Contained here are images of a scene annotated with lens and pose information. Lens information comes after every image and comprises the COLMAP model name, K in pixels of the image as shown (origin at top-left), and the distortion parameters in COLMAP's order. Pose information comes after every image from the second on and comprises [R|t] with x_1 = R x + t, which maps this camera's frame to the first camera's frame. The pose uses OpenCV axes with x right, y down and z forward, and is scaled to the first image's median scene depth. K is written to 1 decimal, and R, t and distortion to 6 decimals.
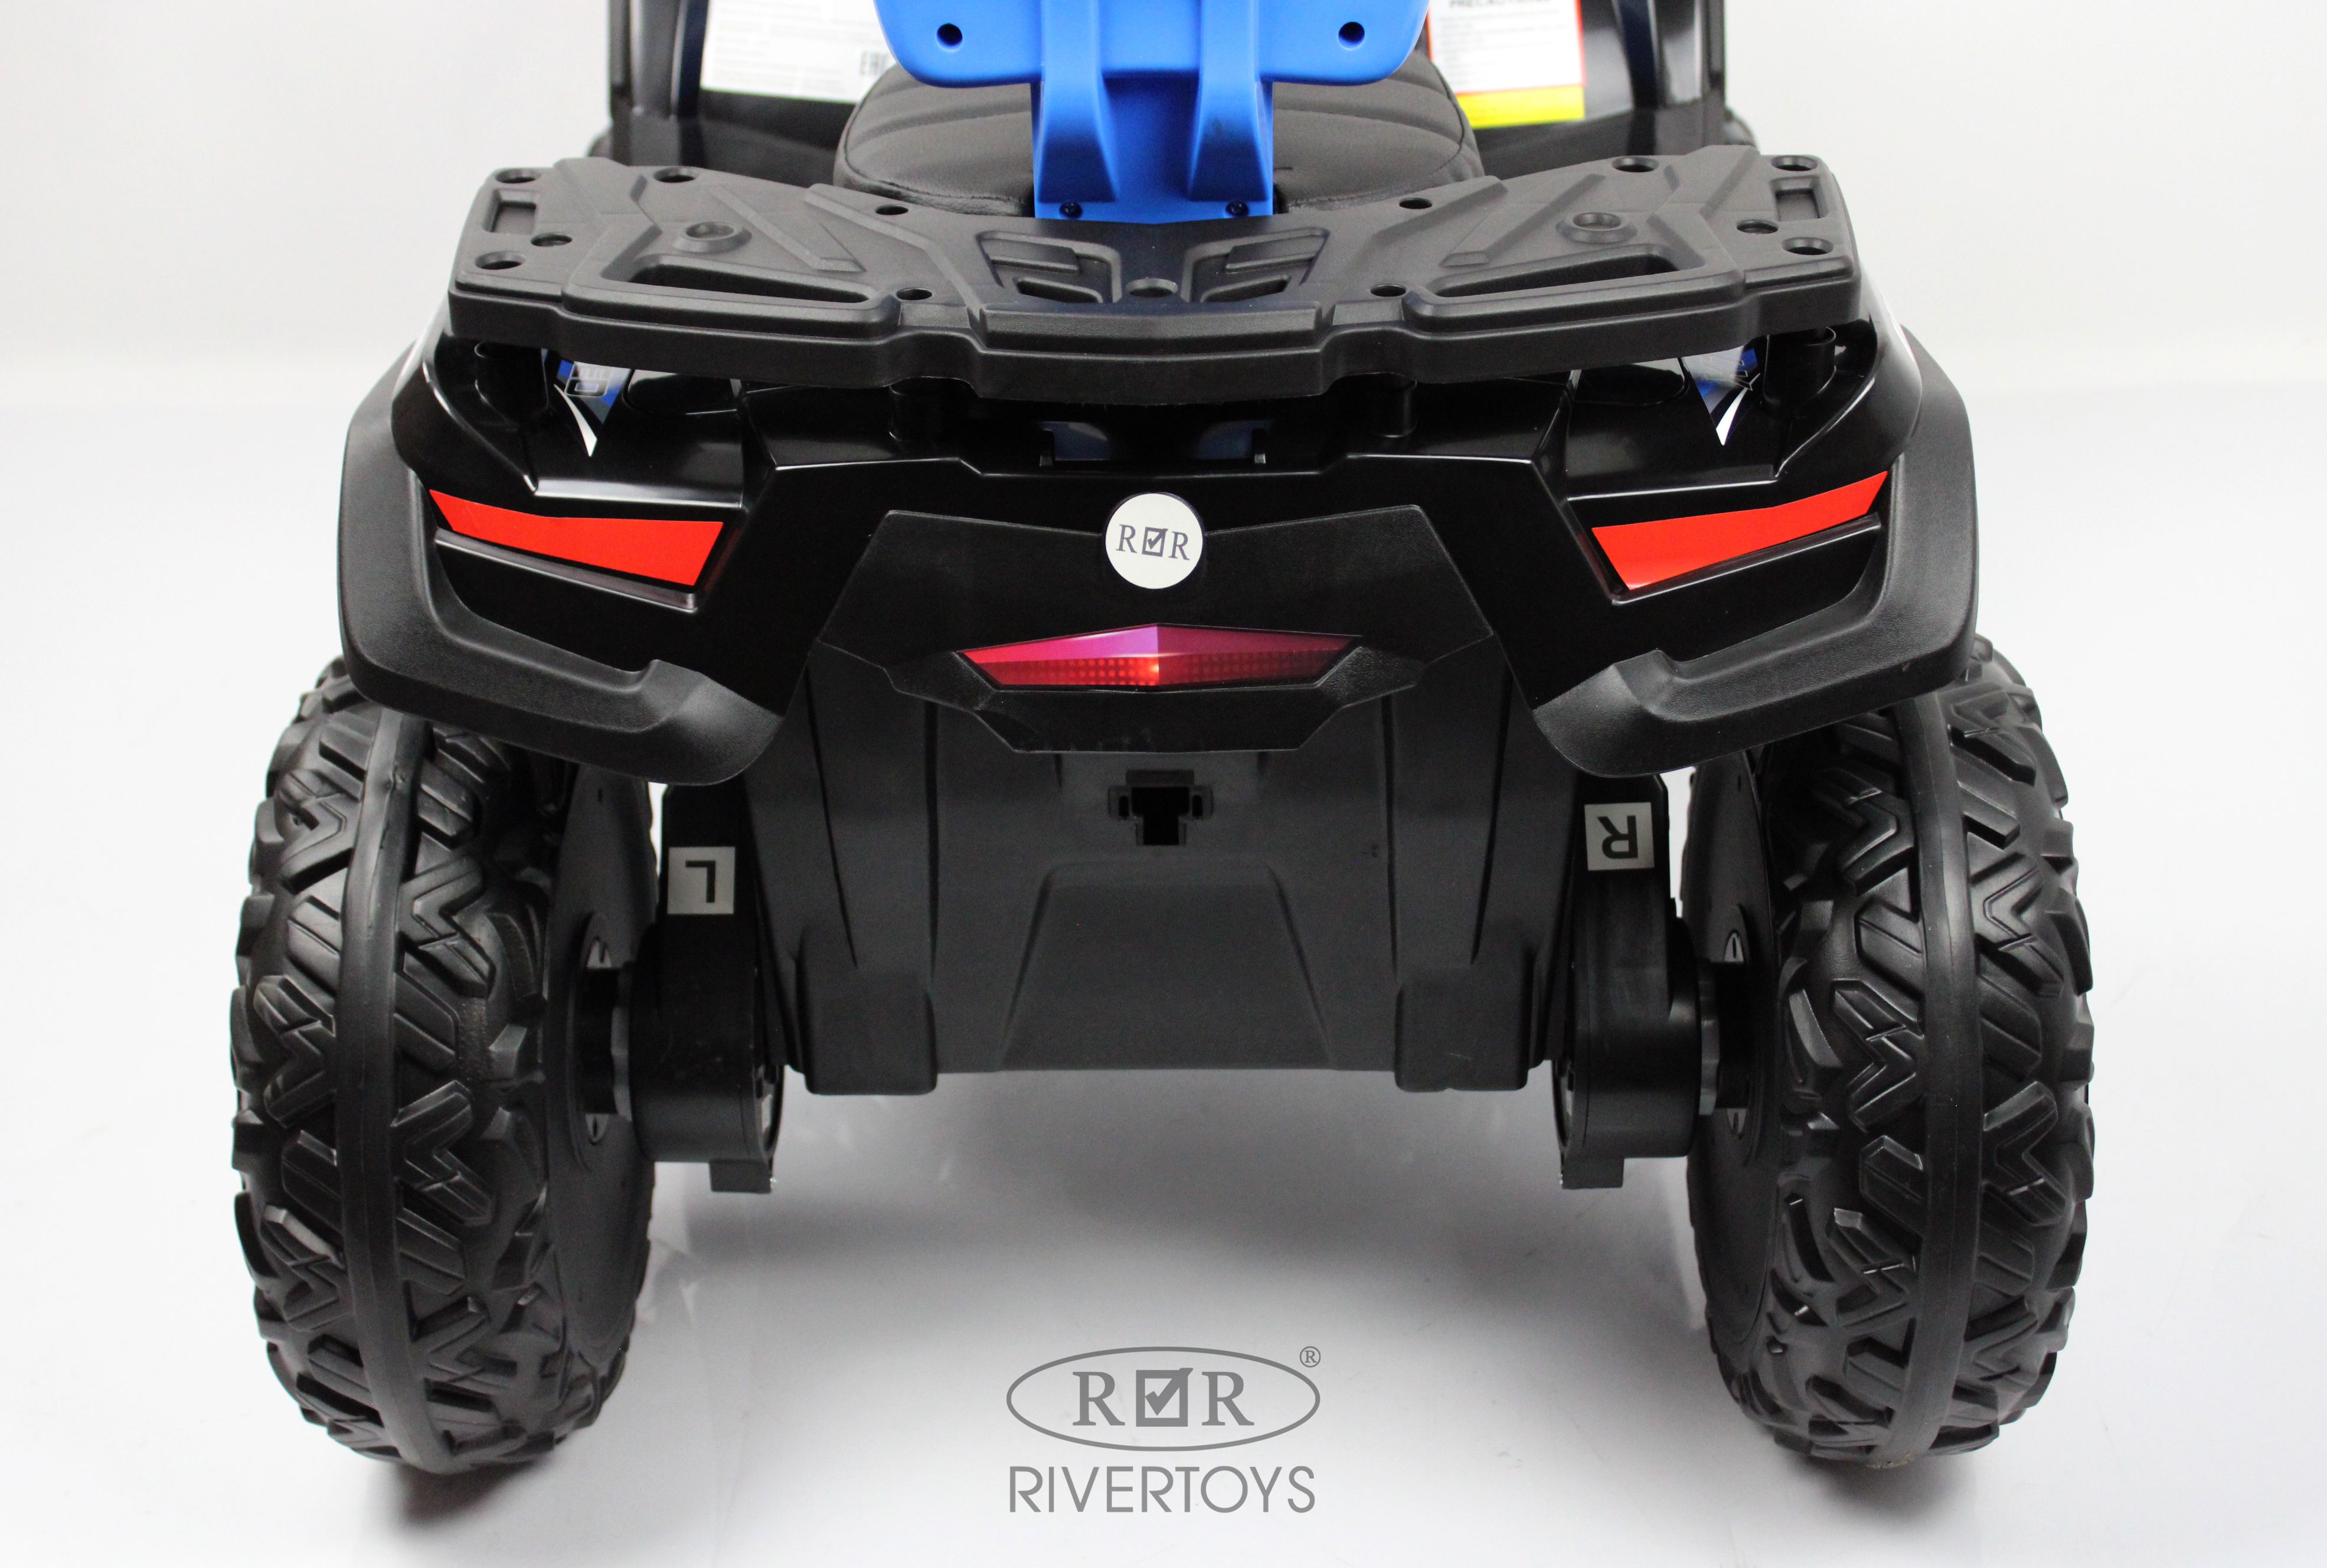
lens RADIAL K [[3434.4, 0, 1216.4], [0, 3434.4, 793.6], [0, 0, 1]] dist [-0.131789, 0.000000]
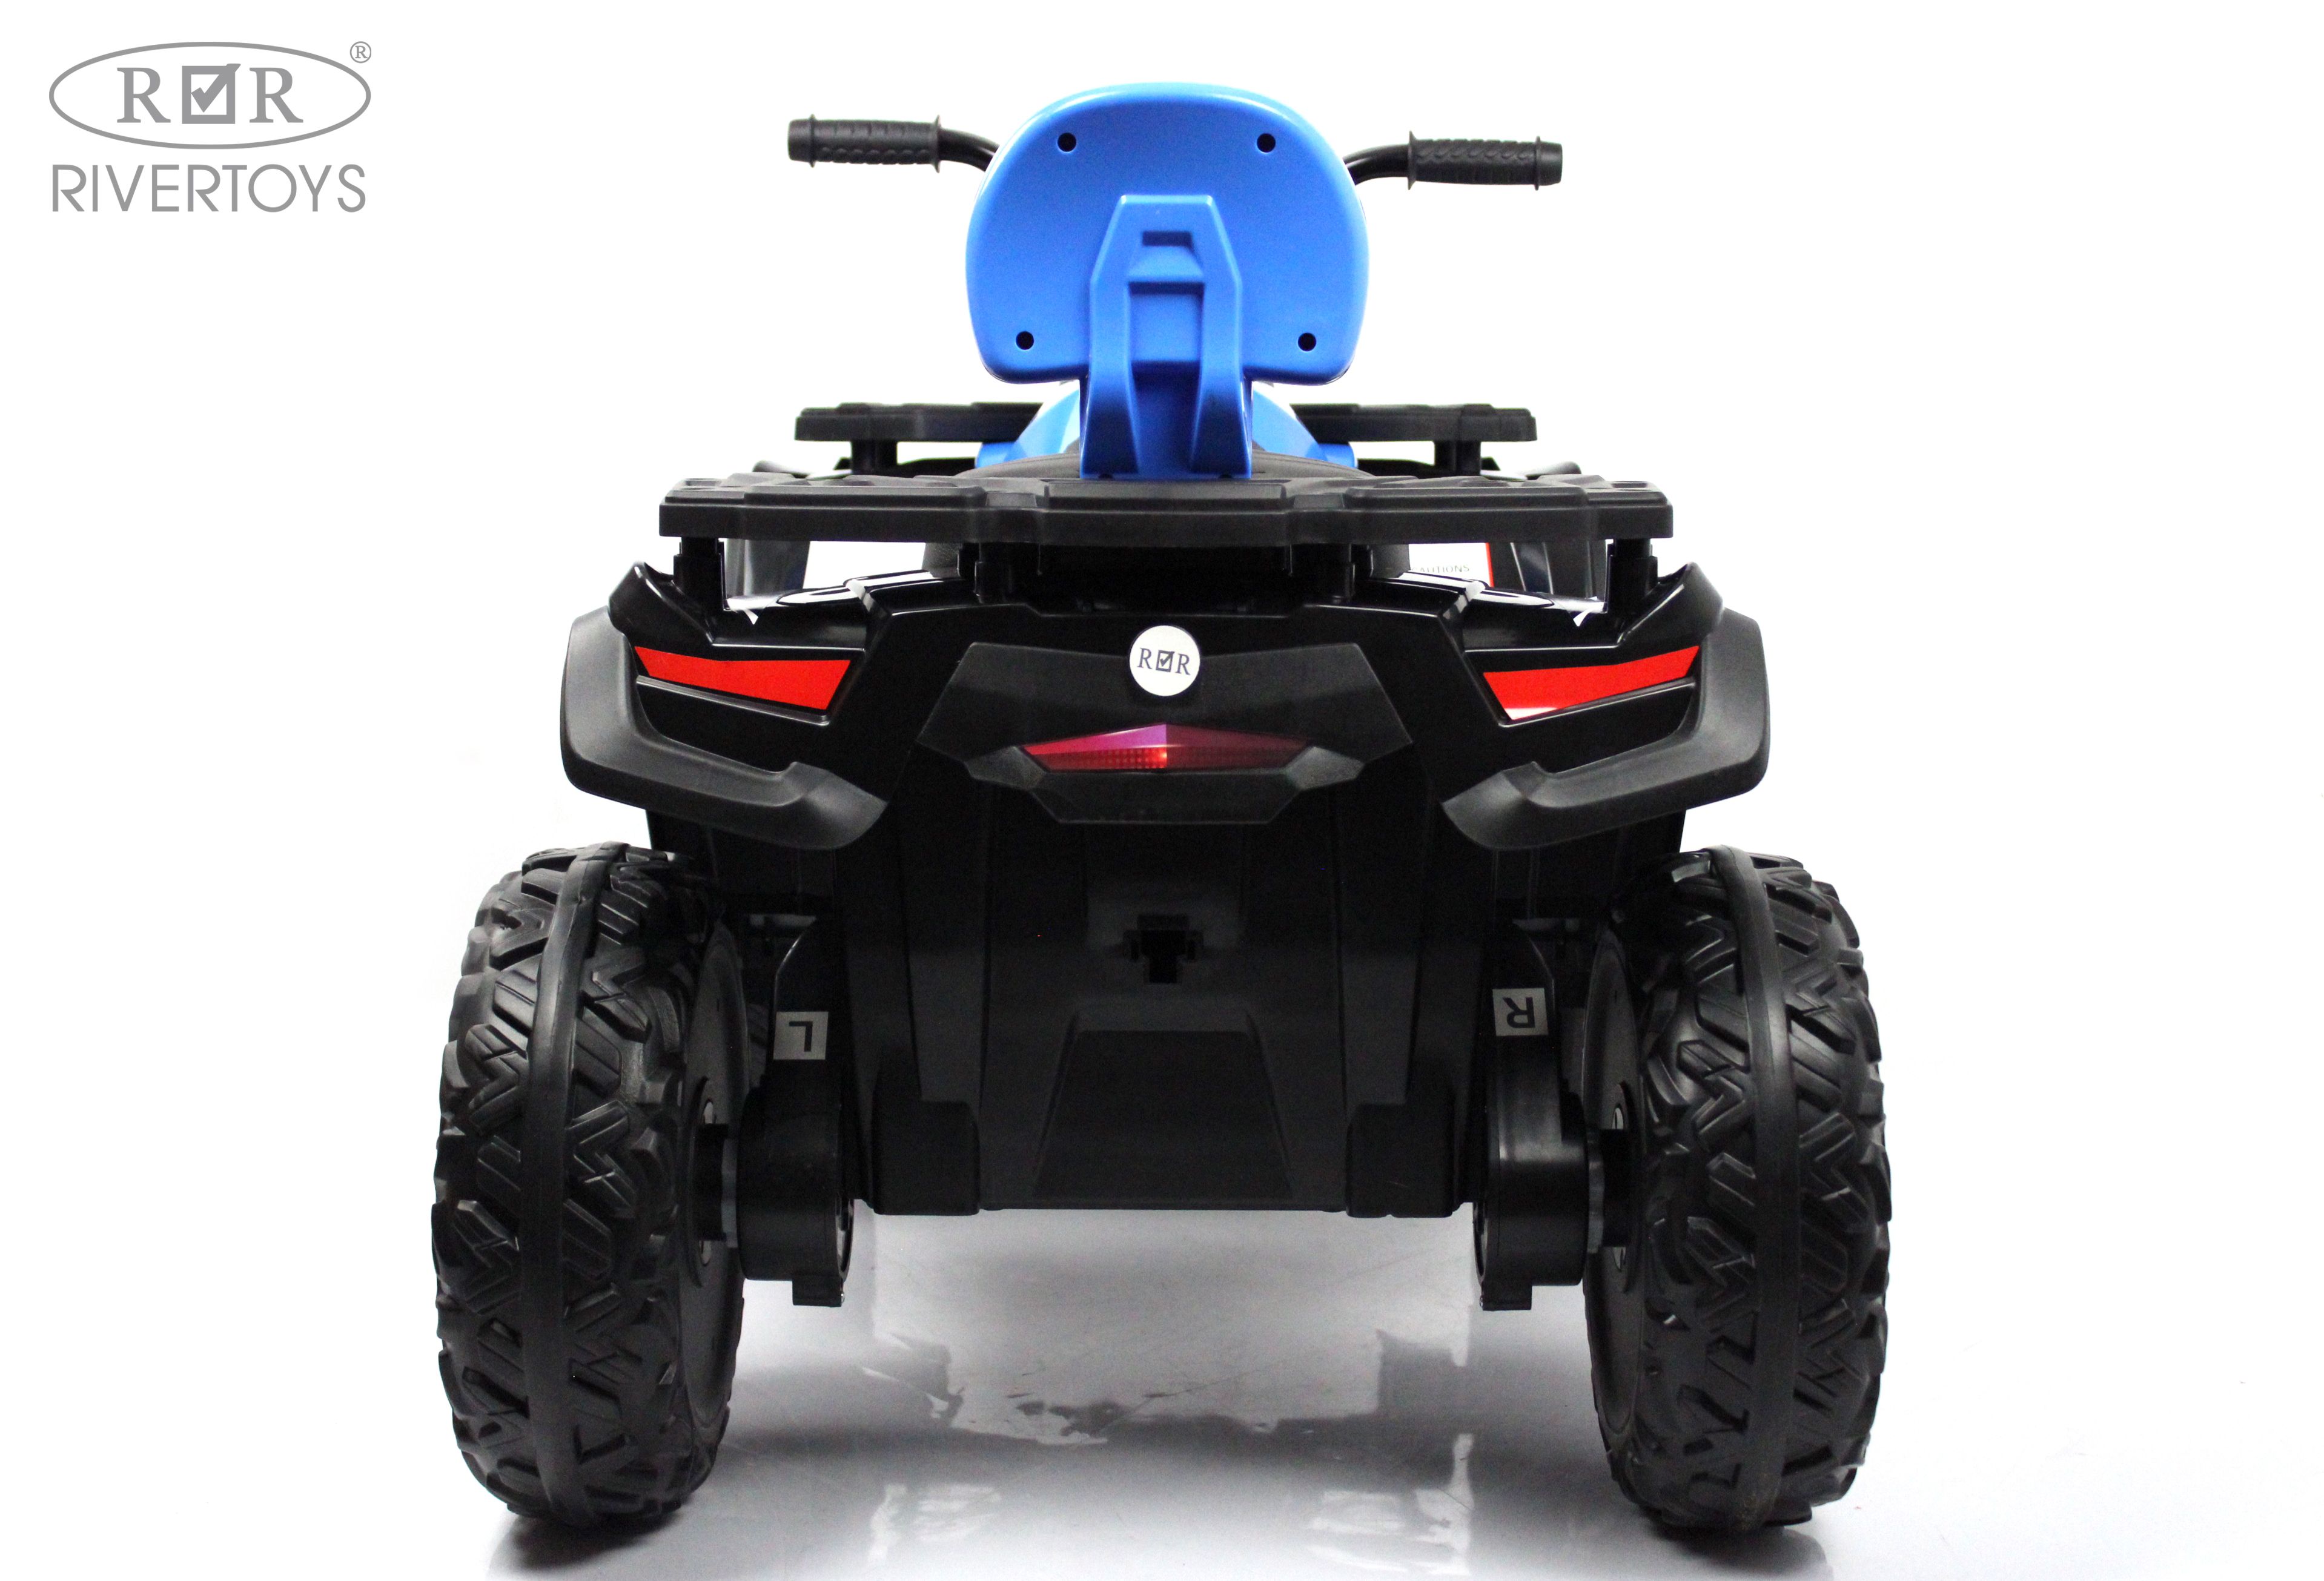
lens RADIAL K [[3688.9, 0, 1161.1], [0, 3688.9, 790.7], [0, 0, 1]] dist [-0.263164, 0.000000]
pose [[0.999928, 0.009383, -0.007503, -0.007339], [-0.011511, 0.926987, -0.374917, 0.486773], [0.003437, 0.374977, 0.927028, -0.326492]]
